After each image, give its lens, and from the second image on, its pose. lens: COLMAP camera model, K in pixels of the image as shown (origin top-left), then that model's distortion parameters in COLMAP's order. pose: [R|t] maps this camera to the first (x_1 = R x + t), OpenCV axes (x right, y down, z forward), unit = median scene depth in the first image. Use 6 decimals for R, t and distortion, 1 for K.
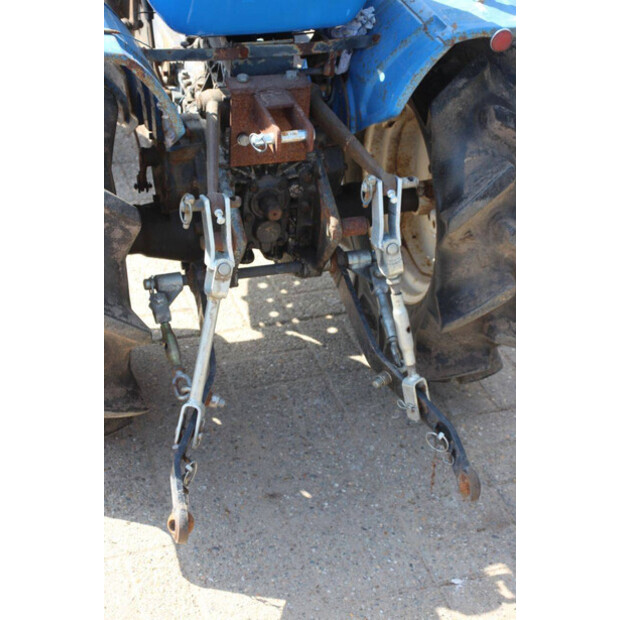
lens RADIAL K [[1321.7, 0, 311.3], [0, 1321.7, 323.3], [0, 0, 1]] dist [0.275852, 0.596880]
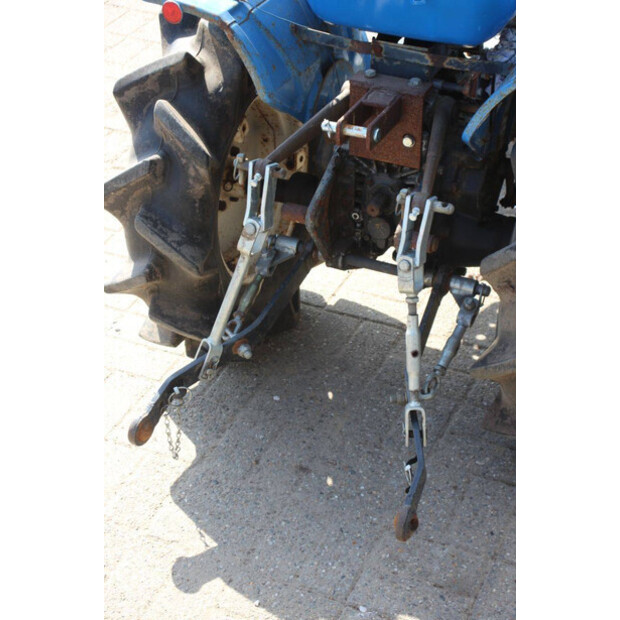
lens RADIAL K [[1321.7, 0, 311.3], [0, 1321.7, 323.3], [0, 0, 1]] dist [0.275852, 0.596880]
pose [[0.724492, 0.330742, -0.604749, 0.607613], [-0.350908, 0.932133, 0.089402, -0.077620], [0.593275, 0.147440, 0.791382, 0.170972]]
